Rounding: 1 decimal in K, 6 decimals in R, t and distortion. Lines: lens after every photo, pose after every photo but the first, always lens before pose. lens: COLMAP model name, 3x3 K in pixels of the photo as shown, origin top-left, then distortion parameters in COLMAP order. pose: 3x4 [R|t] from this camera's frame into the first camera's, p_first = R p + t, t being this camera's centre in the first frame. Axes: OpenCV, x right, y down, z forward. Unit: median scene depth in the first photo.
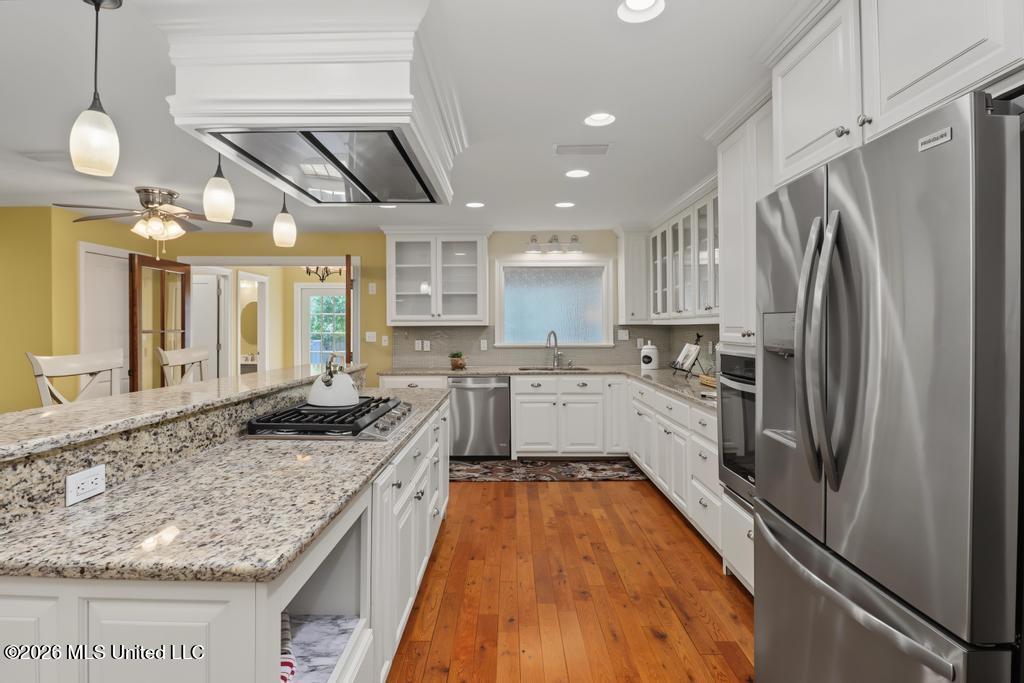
lens RADIAL K [[536.7, 0, 501.1], [0, 536.7, 324.8], [0, 0, 1]] dist [0.004770, 0.000254]
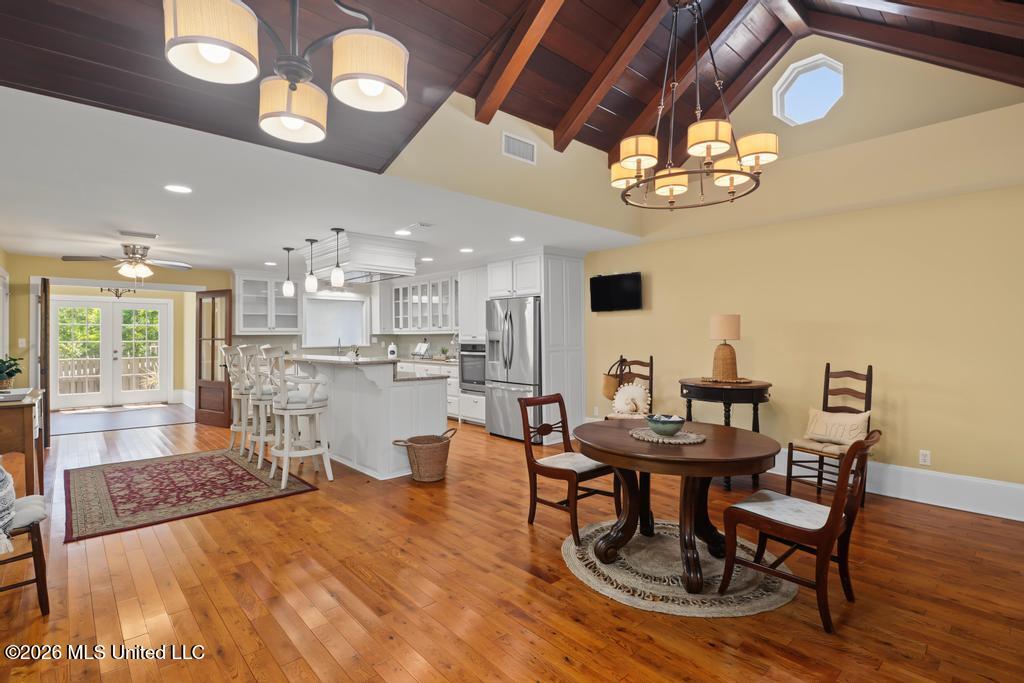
lens RADIAL K [[491.4, 0, 512.3], [0, 491.4, 338.6], [0, 0, 1]] dist [-0.017425, -0.001519]
pose [[0.732930, -0.006990, 0.680268, -0.582497], [0.001619, 0.999962, 0.008532, 0.001525], [-0.680302, -0.005152, 0.732913, -0.542770]]
